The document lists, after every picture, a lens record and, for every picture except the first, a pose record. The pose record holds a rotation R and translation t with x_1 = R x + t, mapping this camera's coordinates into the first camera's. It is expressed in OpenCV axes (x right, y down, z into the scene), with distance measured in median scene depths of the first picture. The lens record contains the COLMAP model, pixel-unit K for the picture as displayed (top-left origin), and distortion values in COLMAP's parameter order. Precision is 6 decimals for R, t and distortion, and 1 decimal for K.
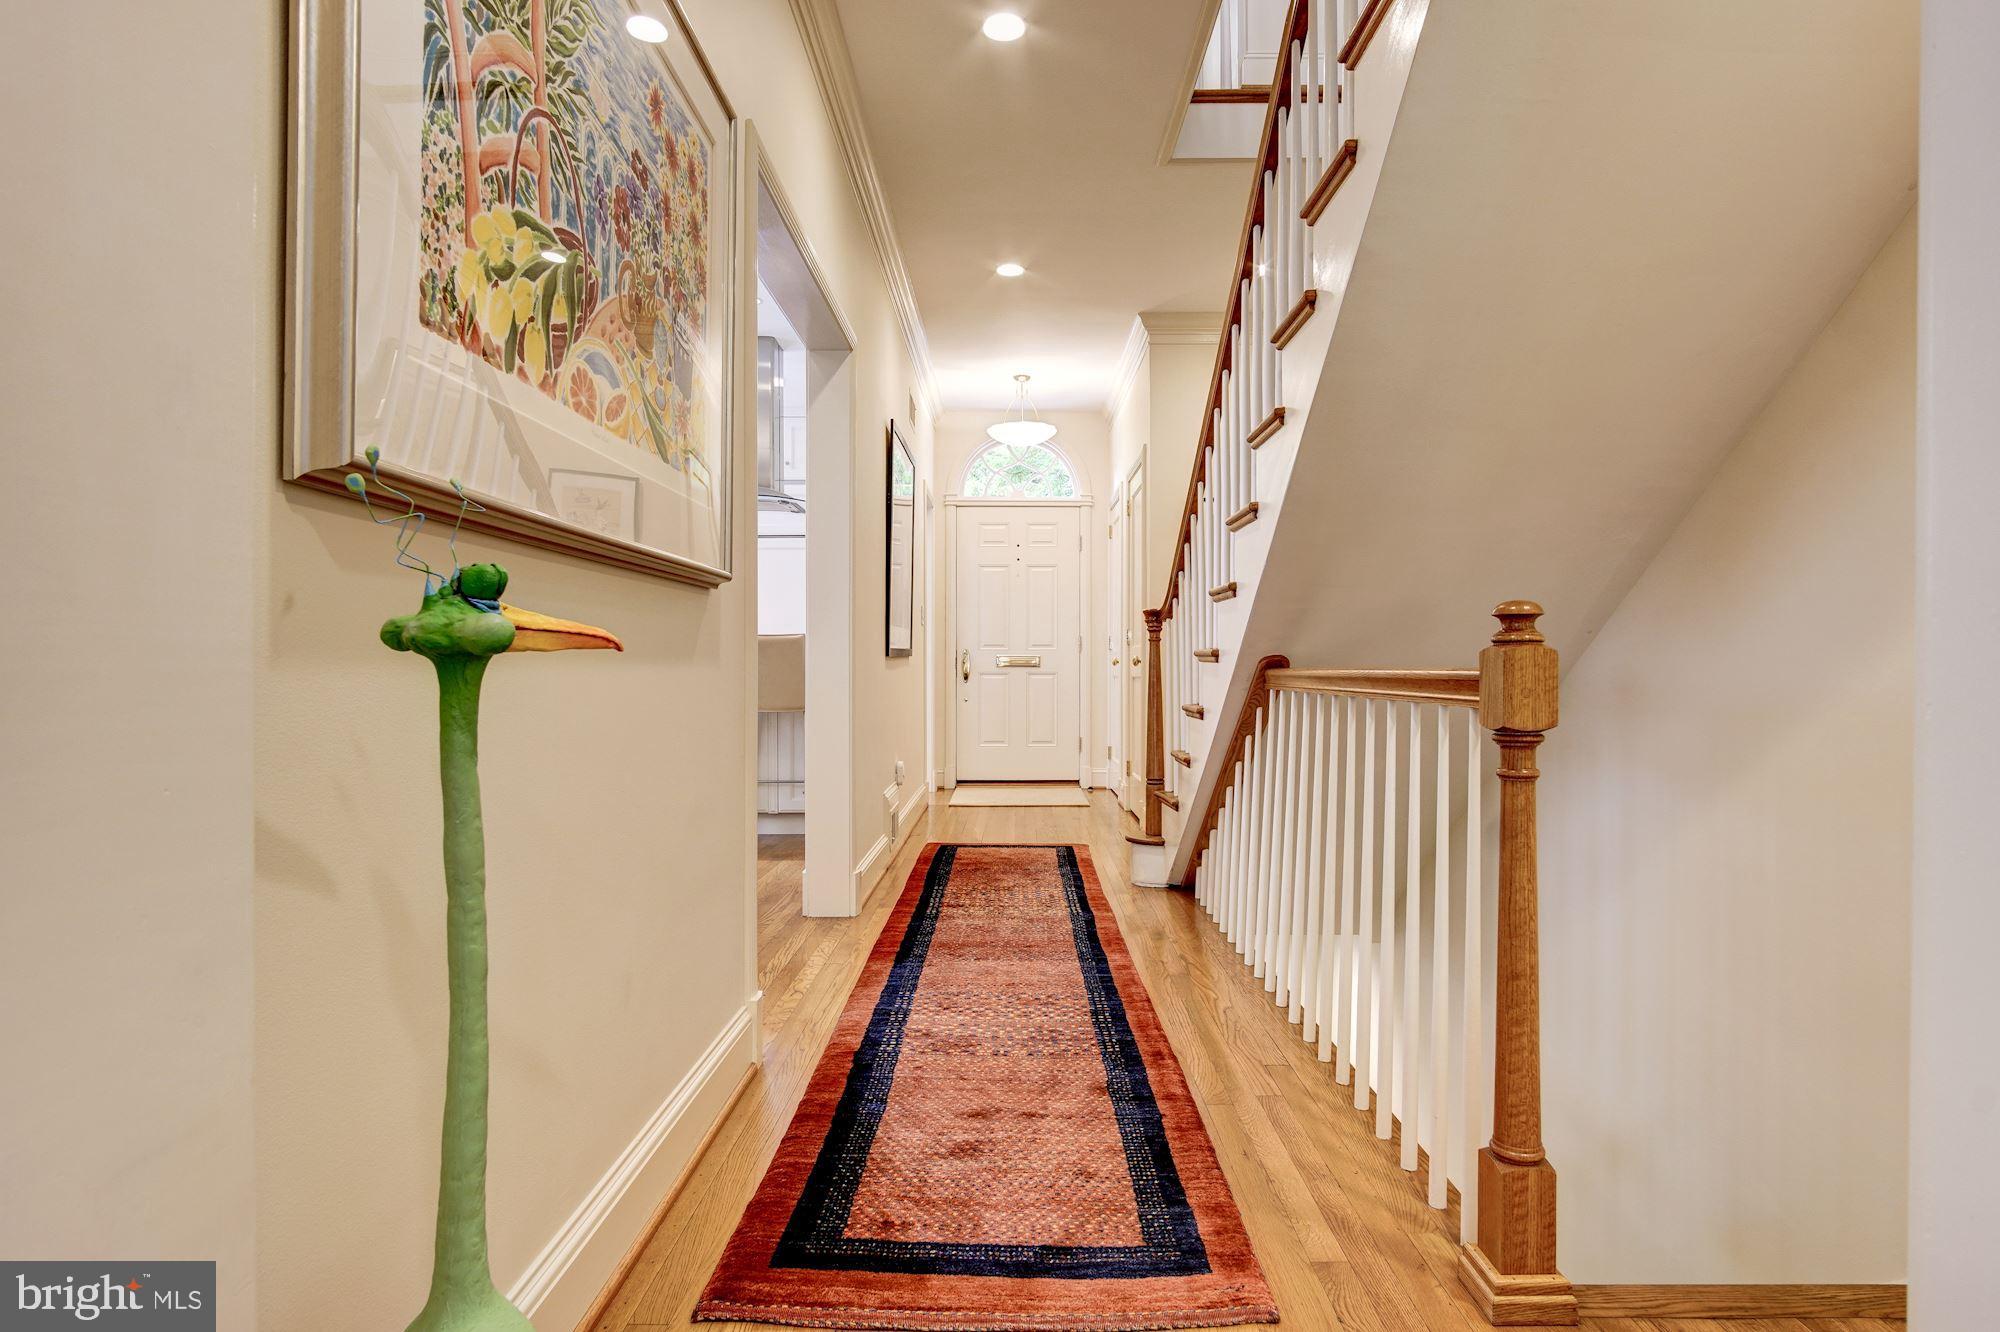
lens RADIAL K [[1079.0, 0, 999.0], [0, 1079.0, 668.3], [0, 0, 1]] dist [-0.018358, 0.006594]
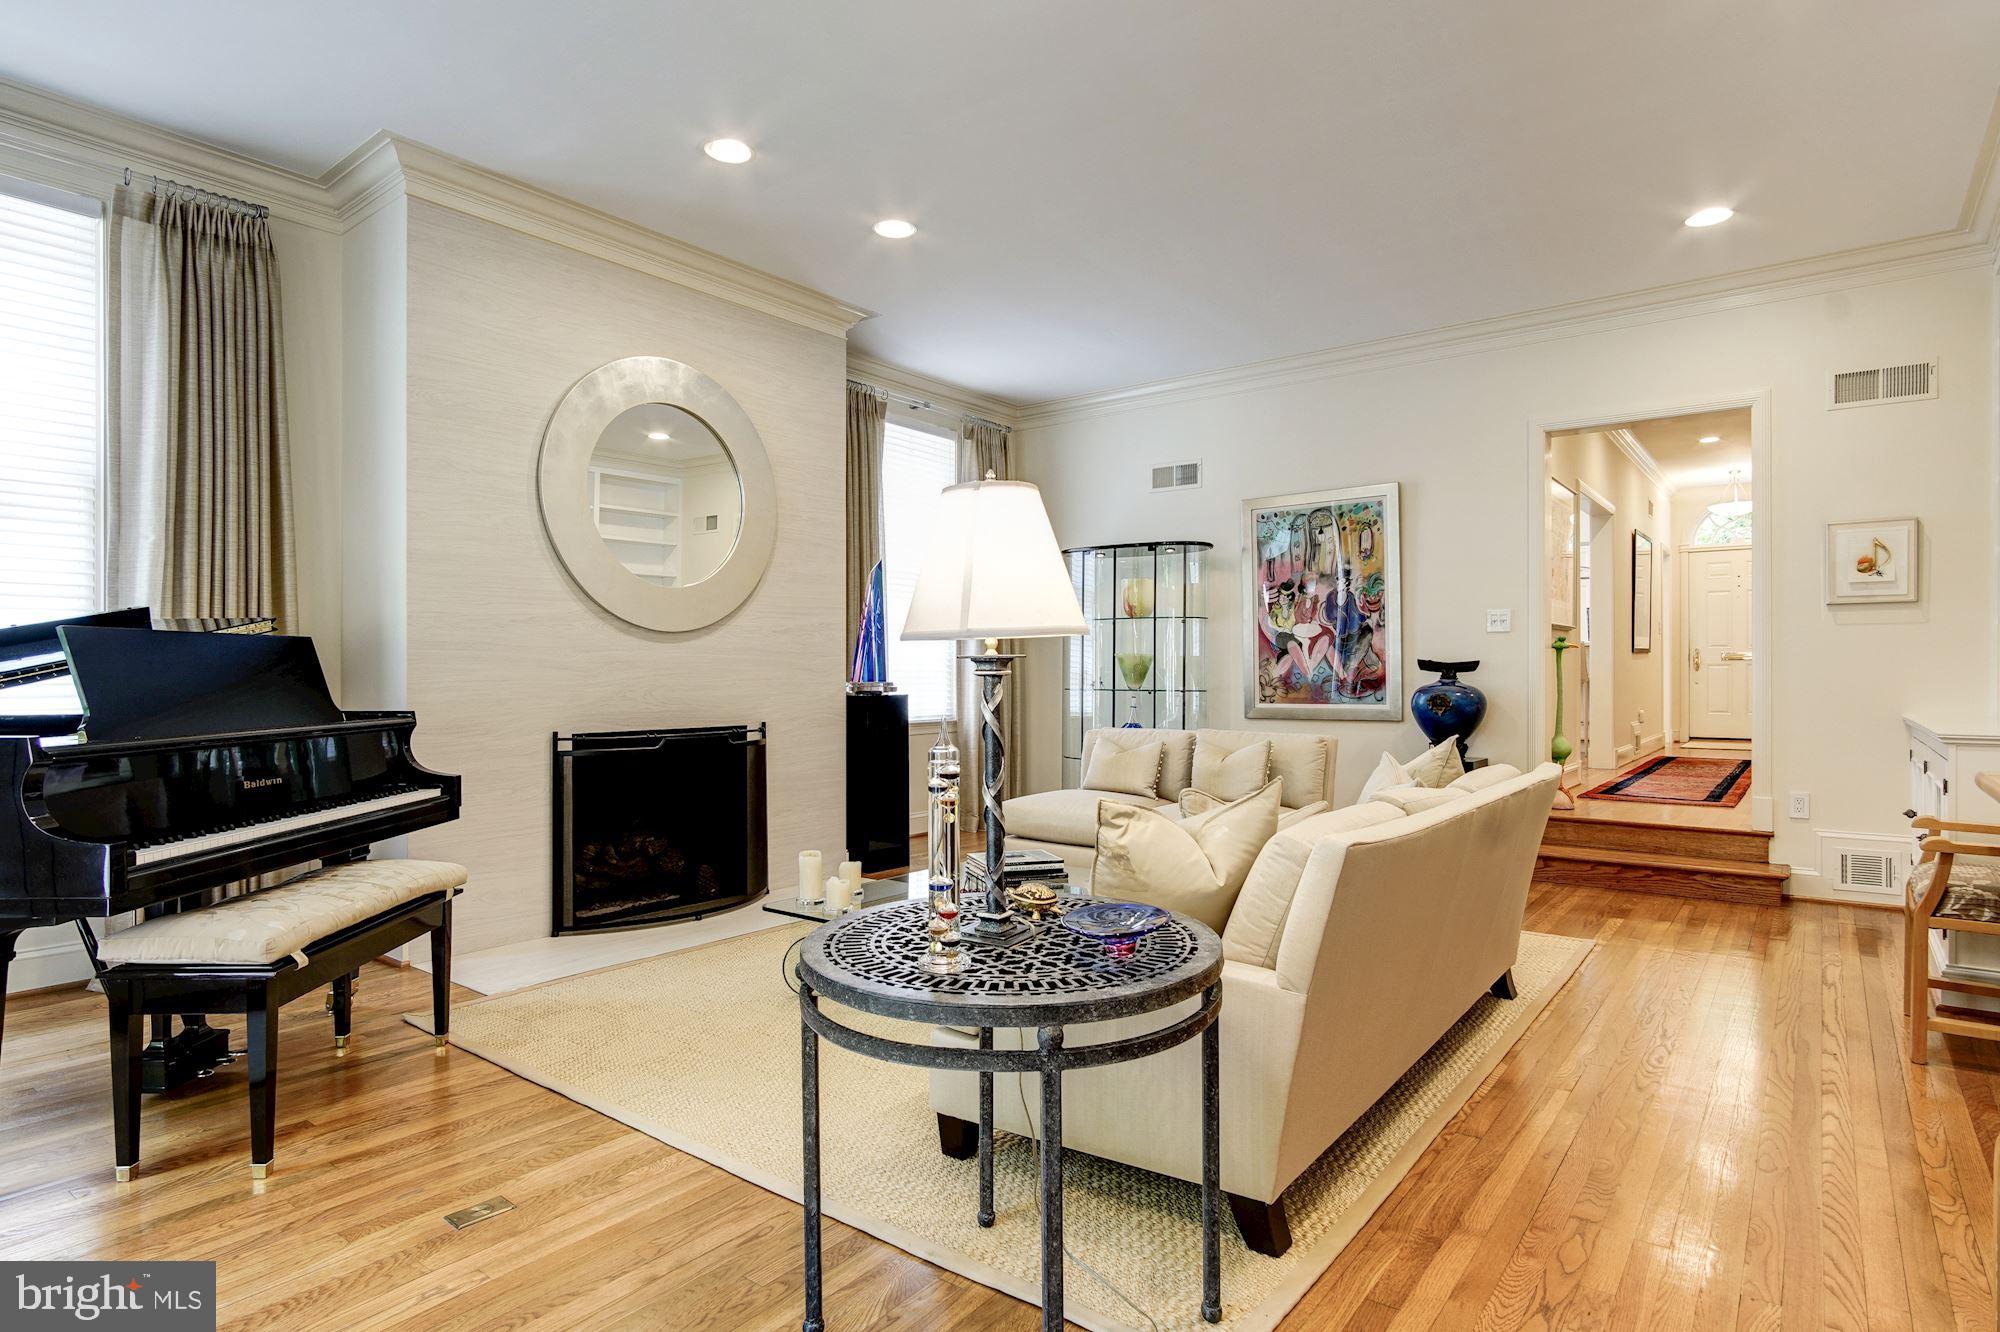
lens RADIAL K [[1079.0, 0, 995.0], [0, 1079.0, 671.4], [0, 0, 1]] dist [-0.018358, 0.006594]
pose [[0.796663, -0.002049, -0.604421, 0.118673], [0.000991, 0.999997, -0.002083, 0.020927], [0.604424, 0.001061, 0.796662, -0.980861]]
